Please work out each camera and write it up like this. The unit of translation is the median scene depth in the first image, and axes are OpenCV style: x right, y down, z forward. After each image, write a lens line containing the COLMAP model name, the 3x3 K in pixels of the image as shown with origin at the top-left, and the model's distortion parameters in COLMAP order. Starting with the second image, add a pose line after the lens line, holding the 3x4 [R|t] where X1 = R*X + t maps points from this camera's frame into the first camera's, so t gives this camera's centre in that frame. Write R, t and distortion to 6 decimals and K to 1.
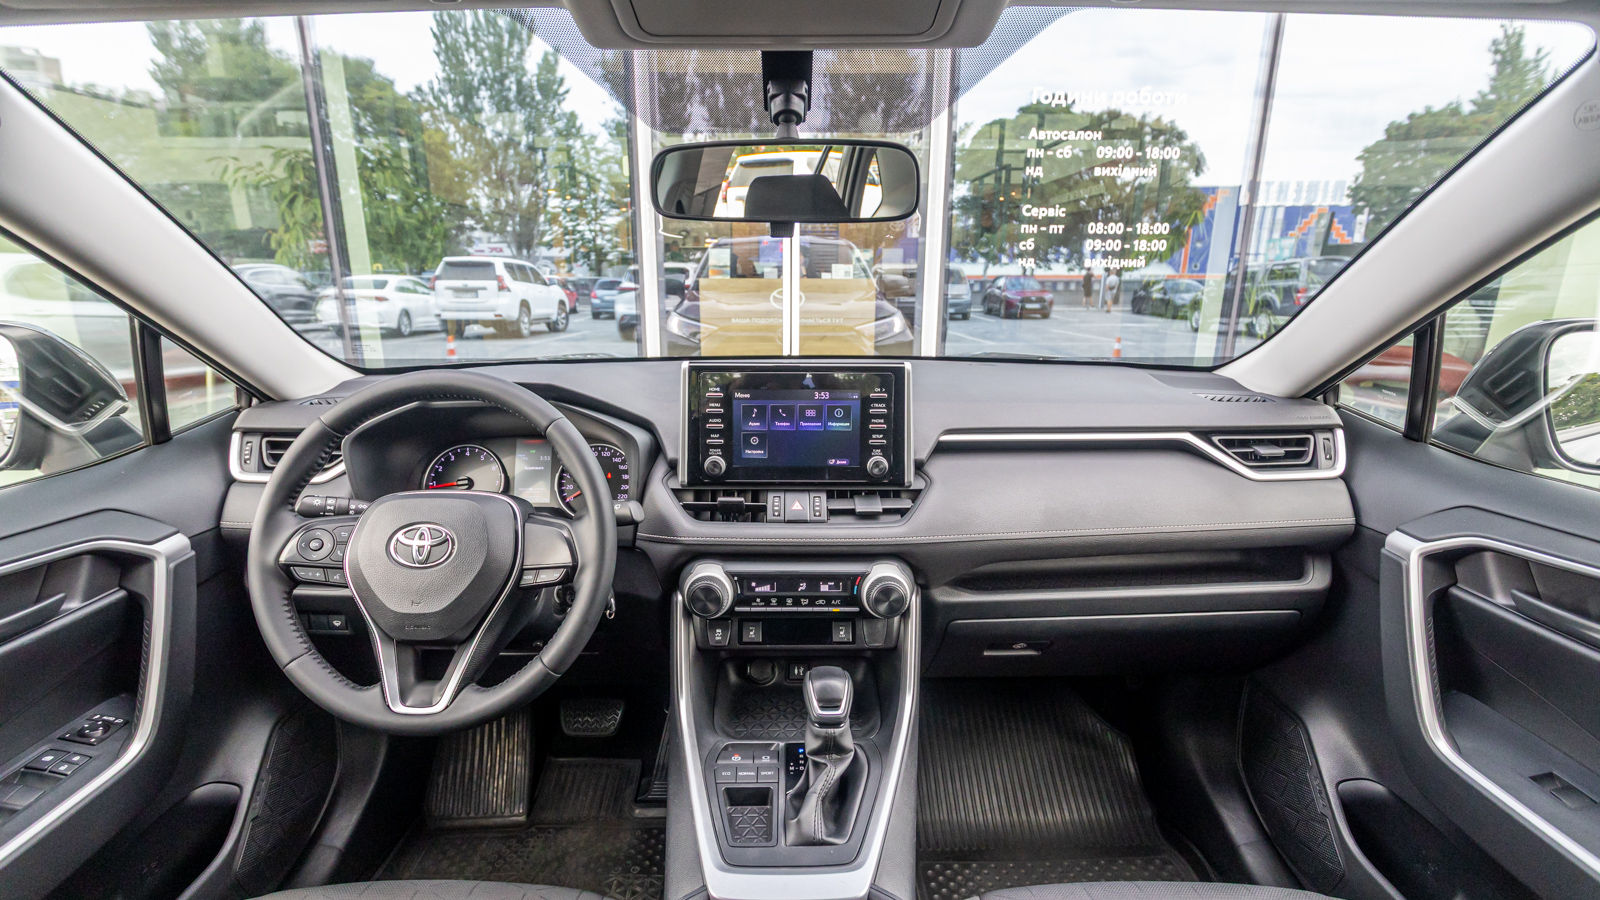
lens RADIAL K [[798.3, 0, 801.0], [0, 798.3, 472.9], [0, 0, 1]] dist [0.005892, -0.003209]
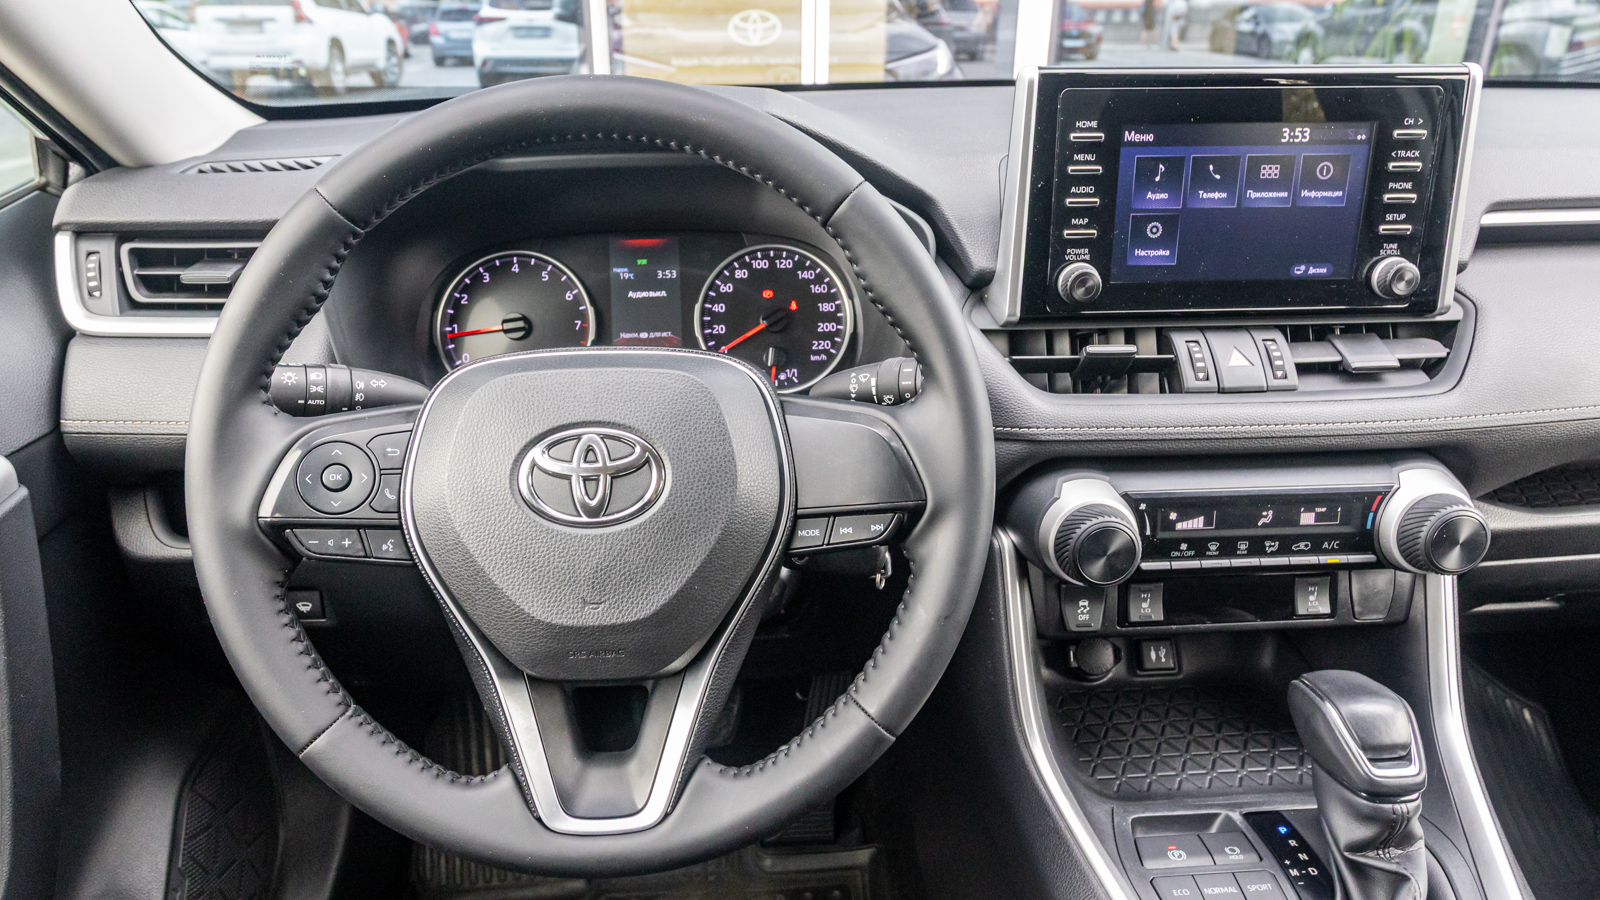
lens RADIAL K [[1064.0, 0, 760.7], [0, 1064.0, 434.2], [0, 0, 1]] dist [-0.005935, 0.009696]
pose [[0.997680, -0.028390, 0.061878, -0.347701], [0.019782, 0.990575, 0.135536, -0.009006], [-0.065142, -0.133998, 0.988838, 0.340532]]
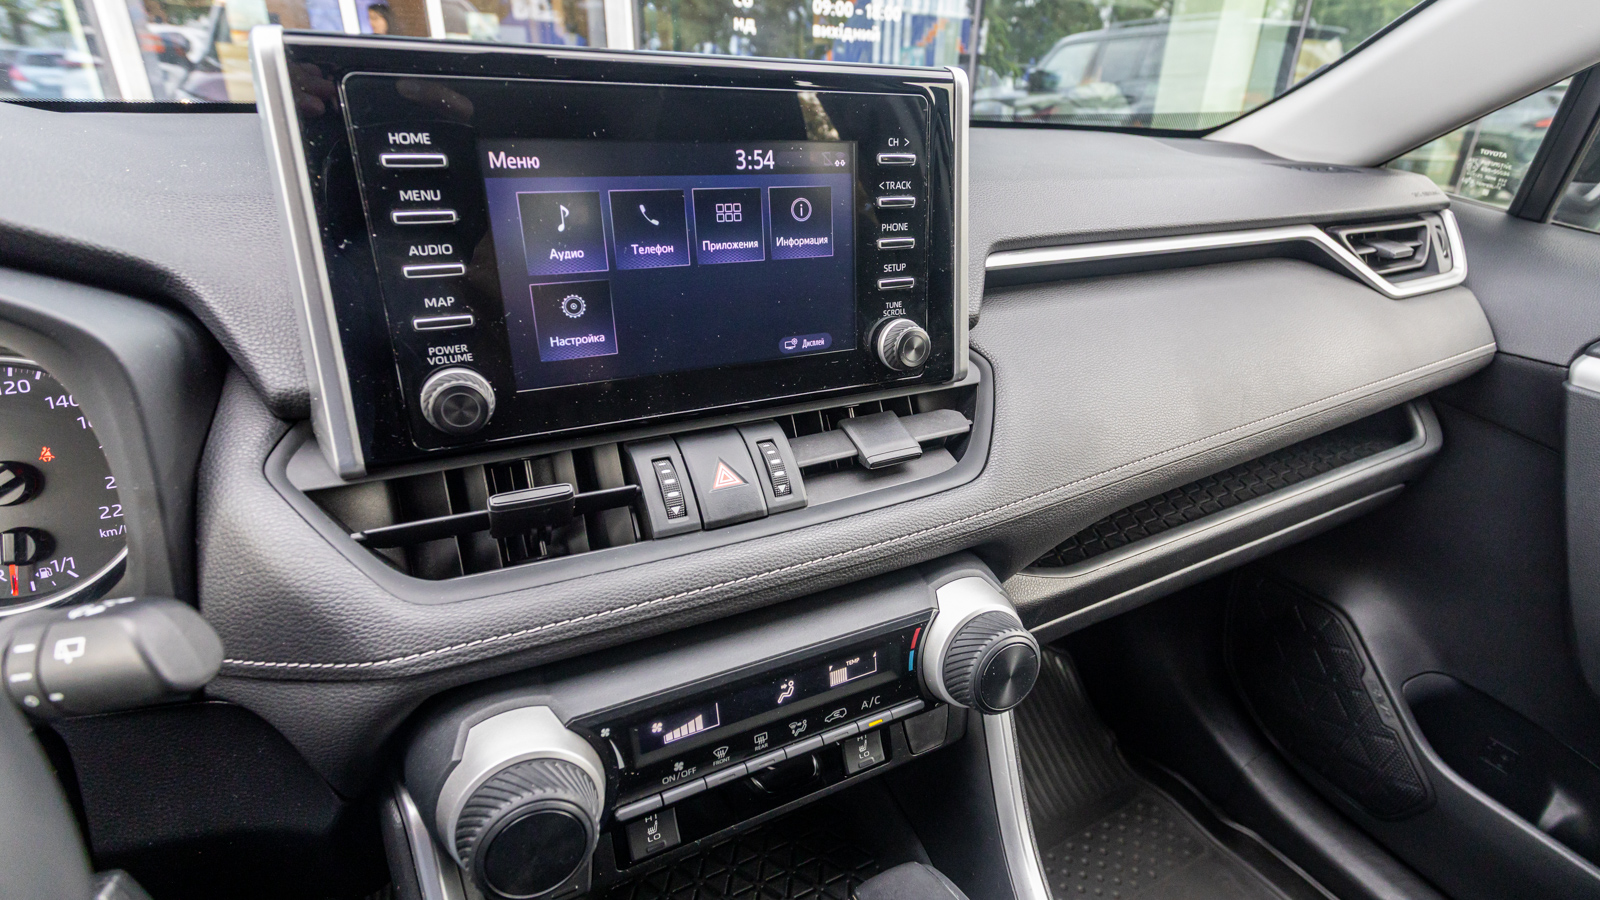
lens RADIAL K [[798.3, 0, 848.2], [0, 798.3, 454.0], [0, 0, 1]] dist [0.005892, -0.003209]
pose [[0.876616, -0.172697, 0.449132, -0.117154], [0.086975, 0.974871, 0.205091, -0.038801], [-0.473264, -0.140723, 0.869608, 0.649204]]
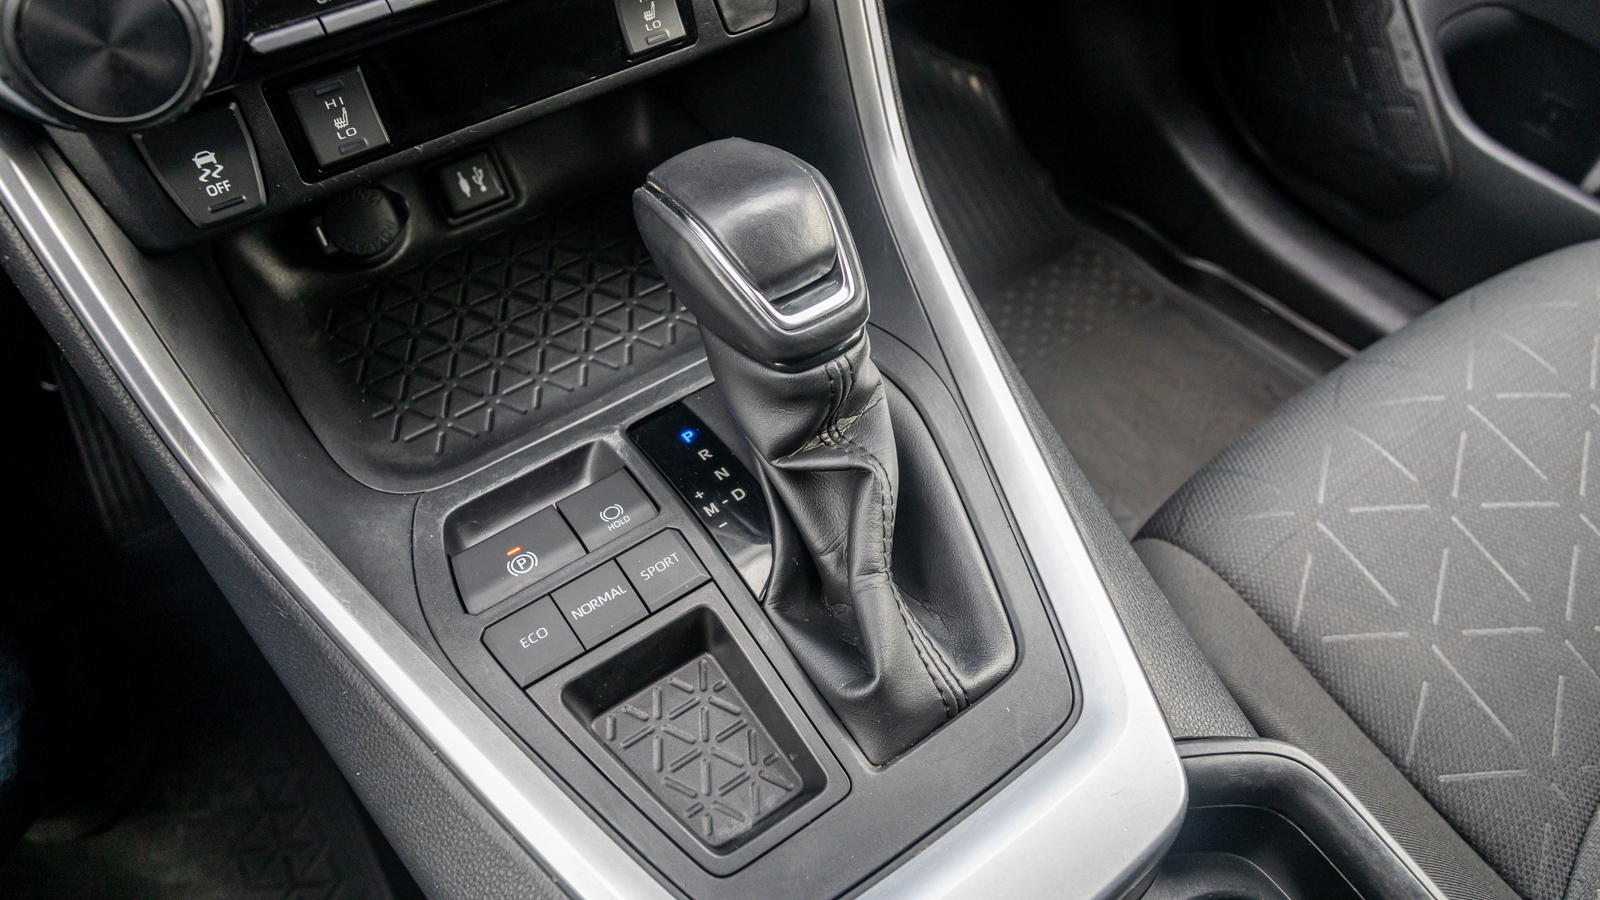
lens RADIAL K [[1067.7, 0, 776.2], [0, 1067.7, 442.7], [0, 0, 1]] dist [0.002214, -0.001064]
pose [[0.823185, -0.441233, 0.357323, -0.112616], [0.155477, 0.780465, 0.605559, 0.094791], [-0.546071, -0.442931, 0.711069, 0.630456]]
